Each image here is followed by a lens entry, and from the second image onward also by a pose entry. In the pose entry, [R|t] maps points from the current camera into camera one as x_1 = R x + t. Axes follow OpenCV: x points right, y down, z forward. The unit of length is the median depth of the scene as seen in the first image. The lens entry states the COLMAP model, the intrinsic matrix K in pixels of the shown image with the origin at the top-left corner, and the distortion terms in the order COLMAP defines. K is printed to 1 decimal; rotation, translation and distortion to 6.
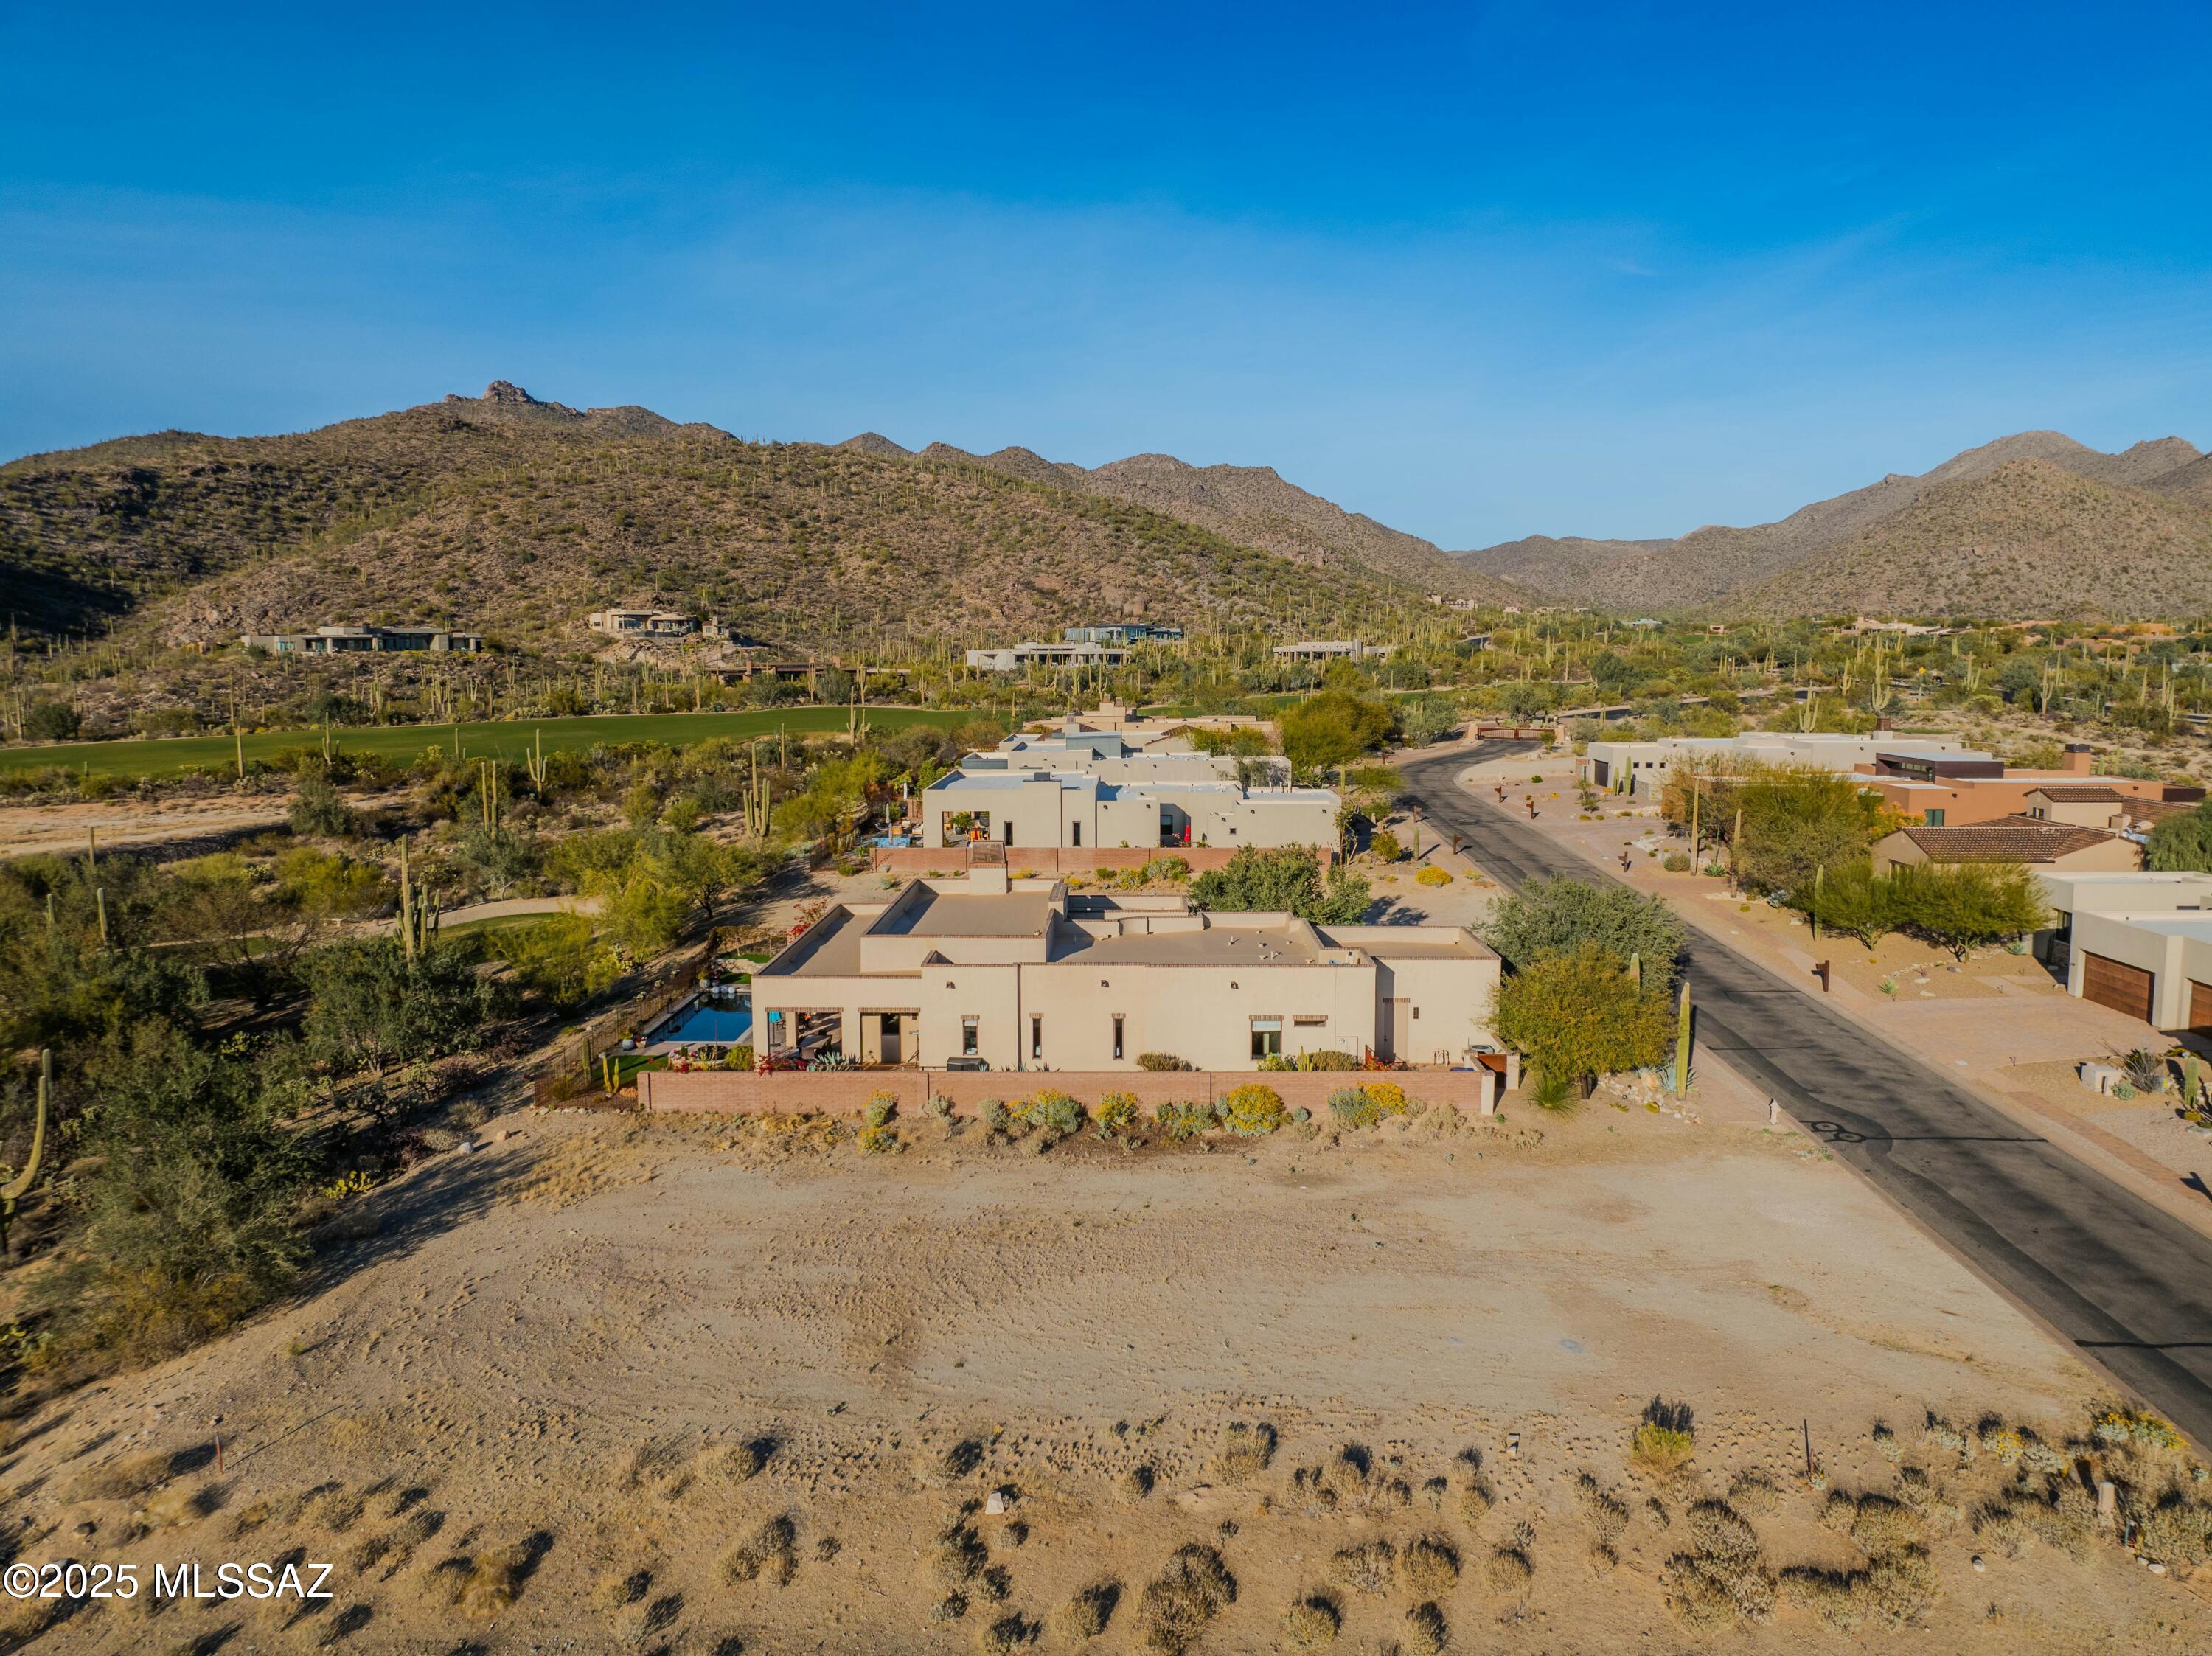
lens RADIAL K [[1558.5, 0, 1108.8], [0, 1558.5, 827.7], [0, 0, 1]] dist [-0.036669, 0.004987]
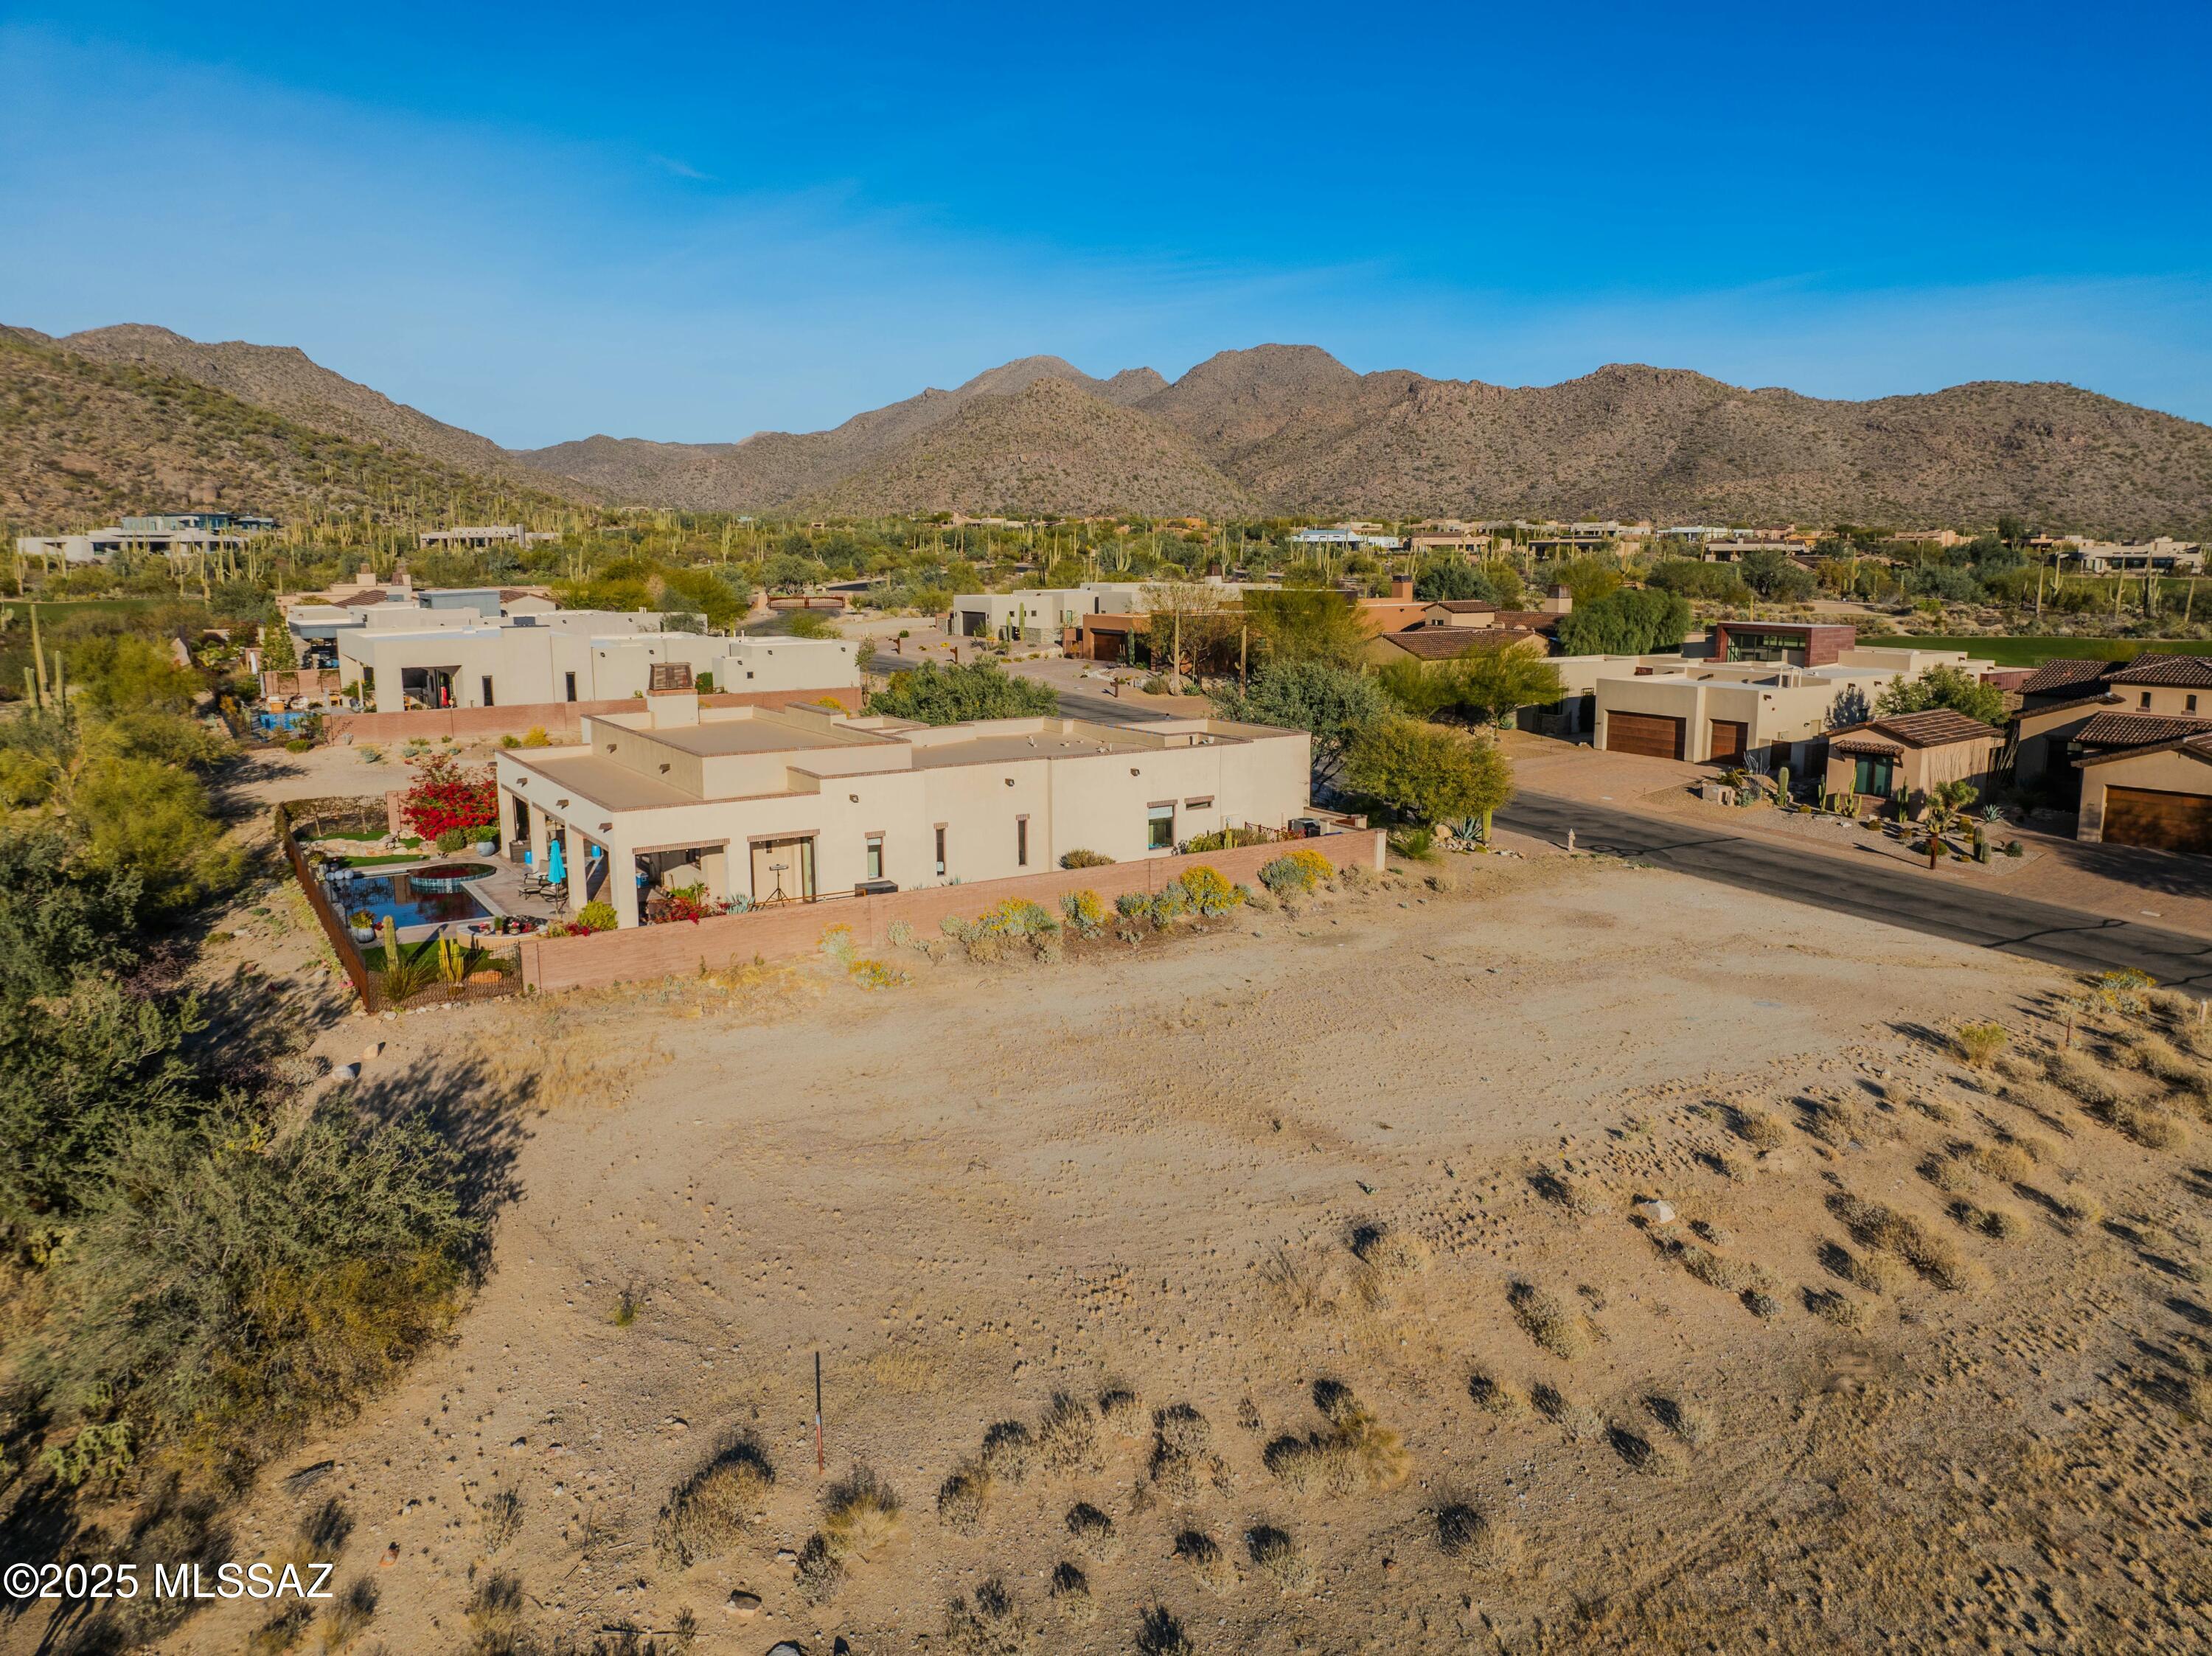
lens RADIAL K [[1558.5, 0, 1108.8], [0, 1558.5, 827.7], [0, 0, 1]] dist [-0.036669, 0.004987]
pose [[0.835079, -0.096407, 0.541616, -0.038850], [0.064048, 0.994868, 0.078334, 0.005239], [-0.546389, -0.030726, 0.836968, 0.019029]]
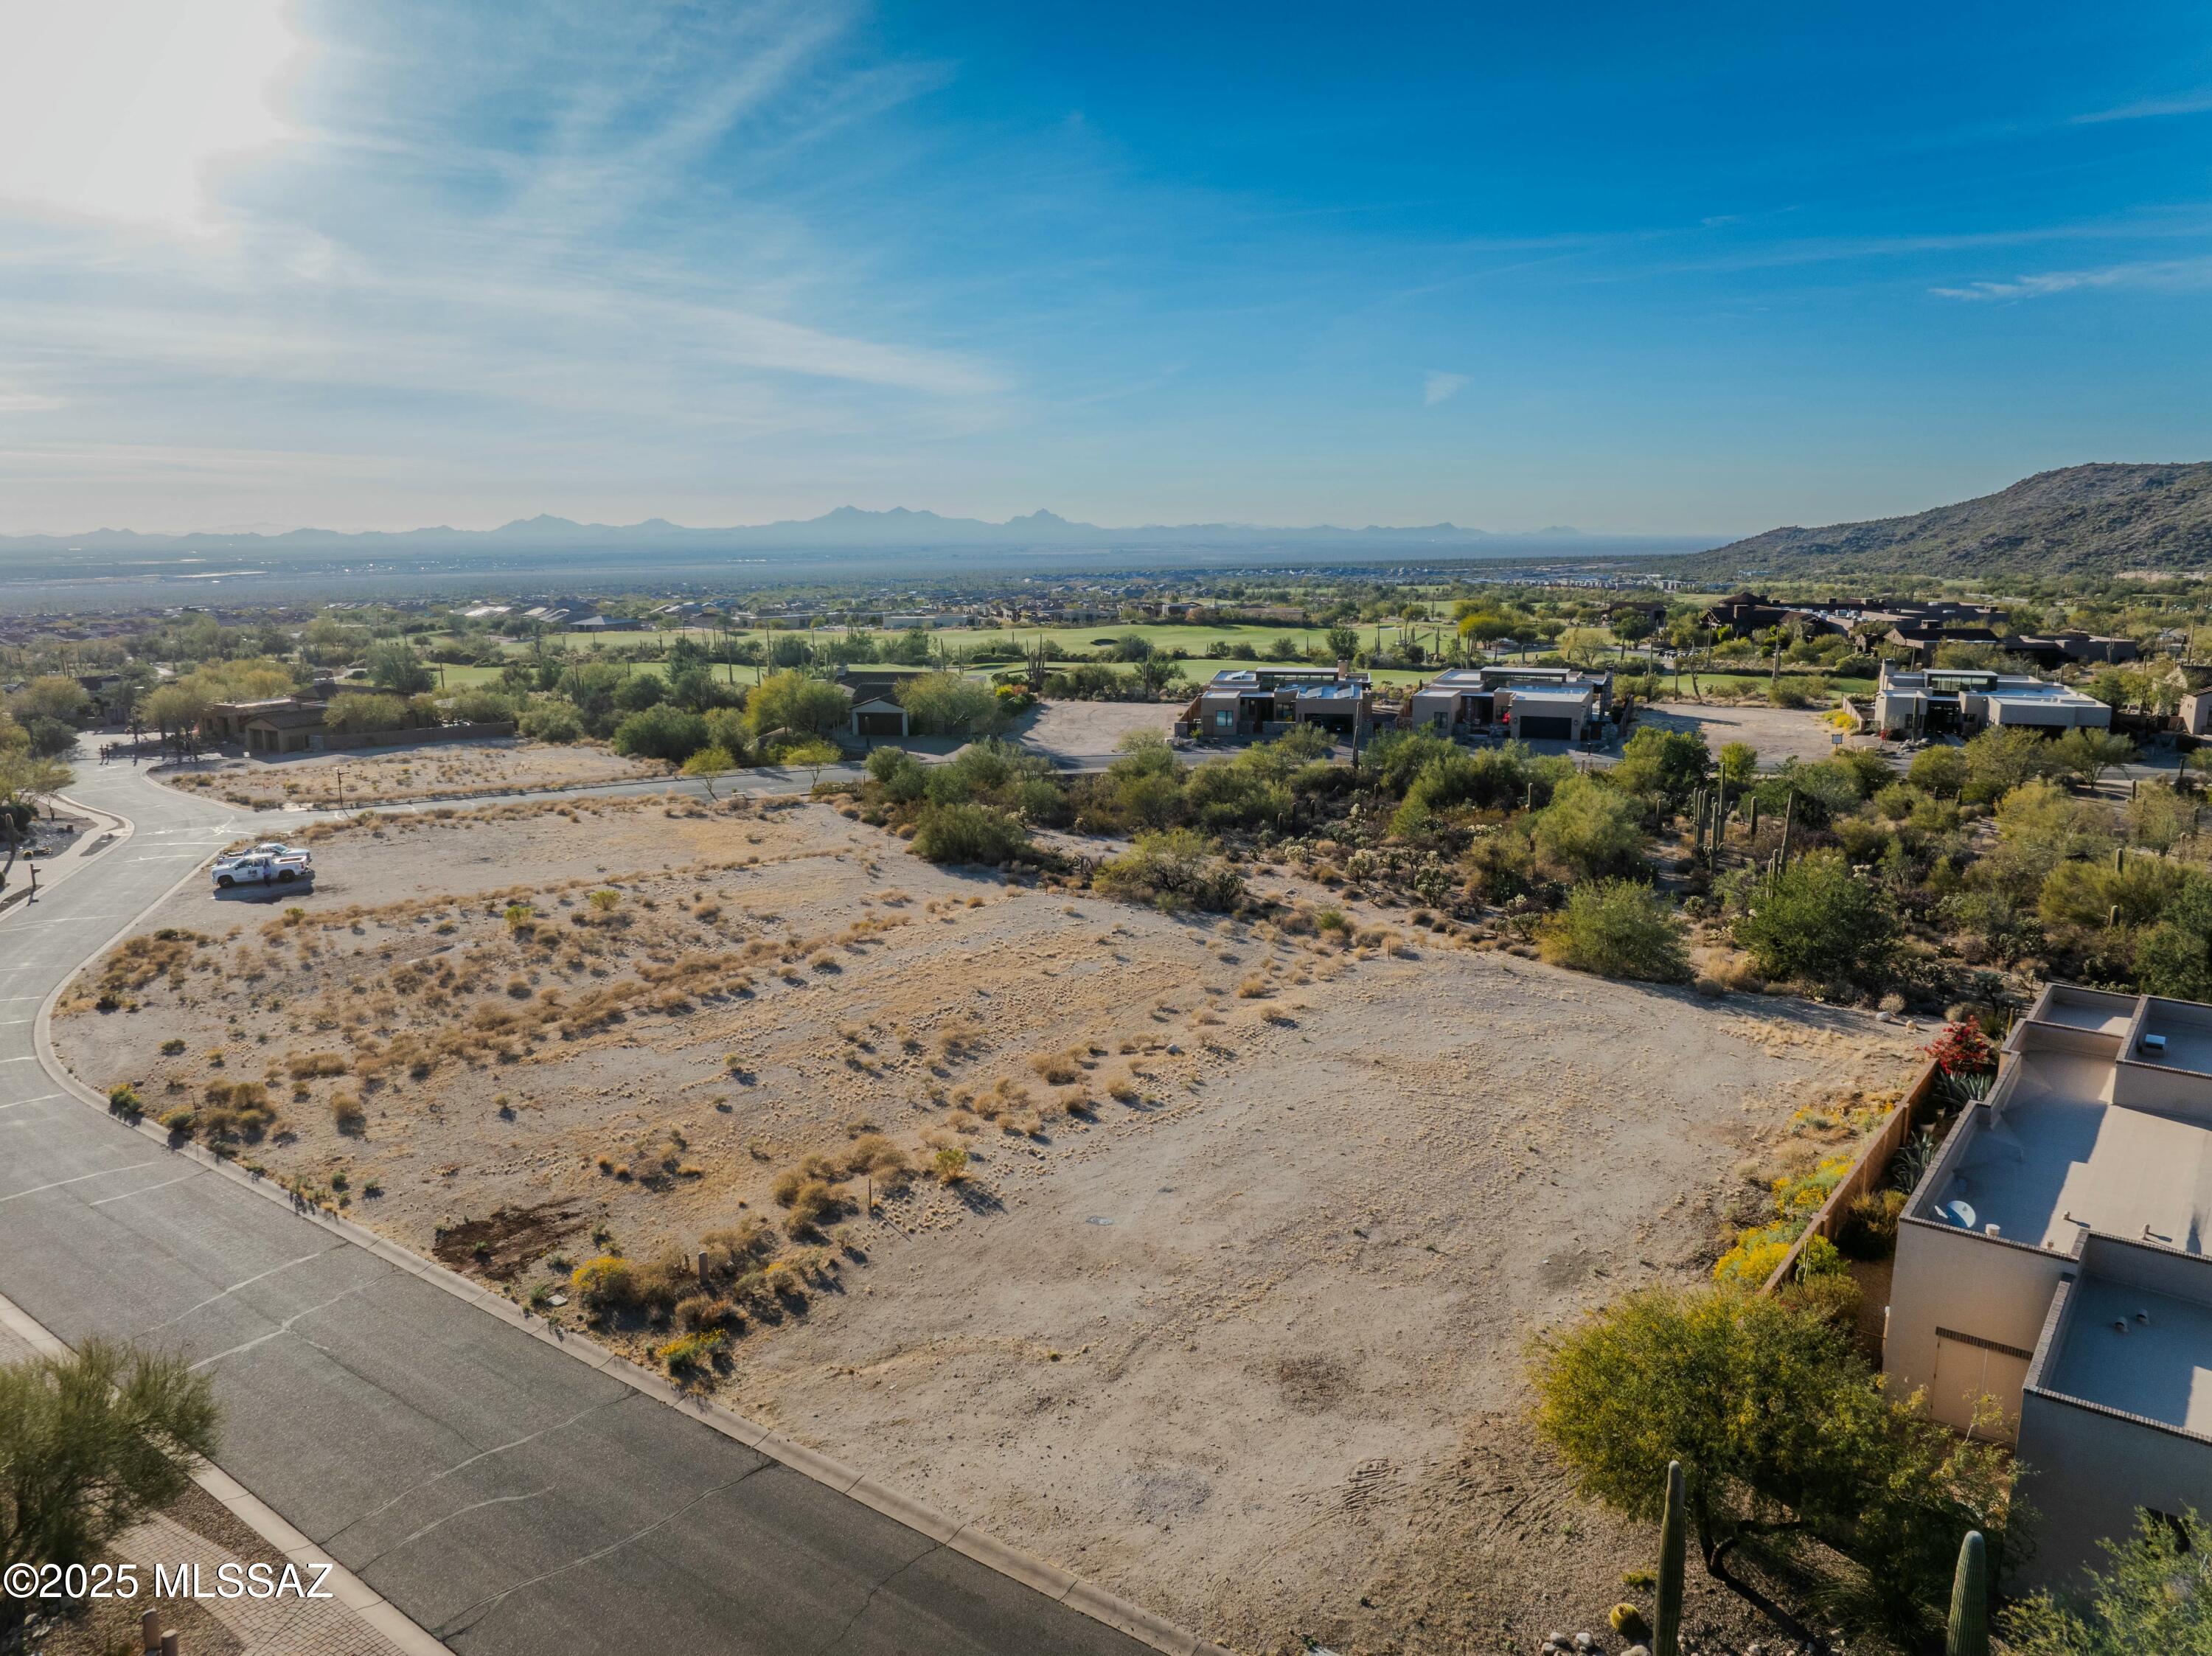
lens RADIAL K [[1555.6, 0, 1114.4], [0, 1555.6, 846.1], [0, 0, 1]] dist [-0.055639, 0.030420]
pose [[-0.597477, 0.170791, -0.783487, 0.067124], [-0.083091, 0.958609, 0.272331, -0.015249], [0.797569, 0.227812, -0.558556, 0.091698]]
